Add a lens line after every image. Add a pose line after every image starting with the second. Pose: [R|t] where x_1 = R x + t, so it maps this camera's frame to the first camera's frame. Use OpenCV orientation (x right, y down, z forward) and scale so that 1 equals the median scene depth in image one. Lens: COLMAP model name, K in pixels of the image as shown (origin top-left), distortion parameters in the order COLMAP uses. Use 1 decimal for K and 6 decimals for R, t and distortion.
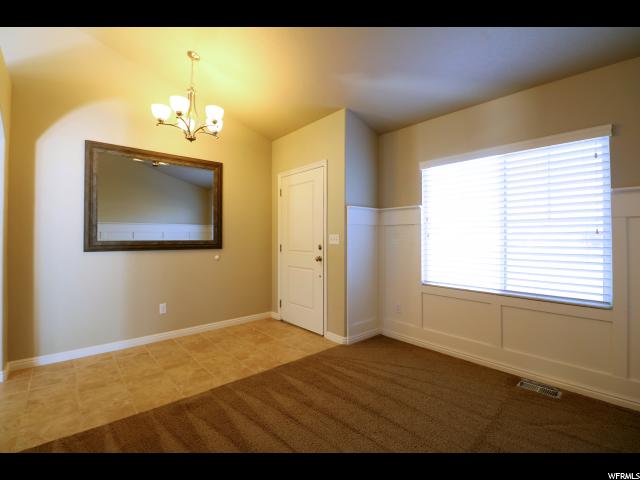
lens RADIAL K [[295.9, 0, 319.0], [0, 295.9, 236.3], [0, 0, 1]] dist [0.001280, -0.010666]
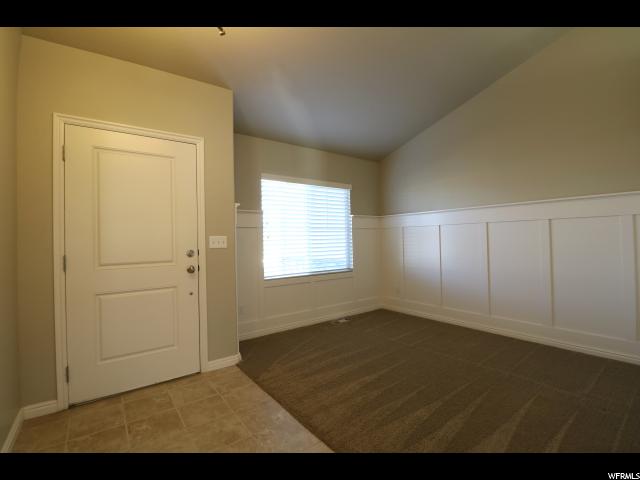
lens RADIAL K [[295.9, 0, 319.0], [0, 295.9, 236.3], [0, 0, 1]] dist [0.001280, -0.010666]
pose [[0.078545, 0.009606, 0.996864, -0.744307], [0.017481, 0.999787, -0.011012, 0.008911], [-0.996757, 0.018291, 0.078360, 0.671711]]
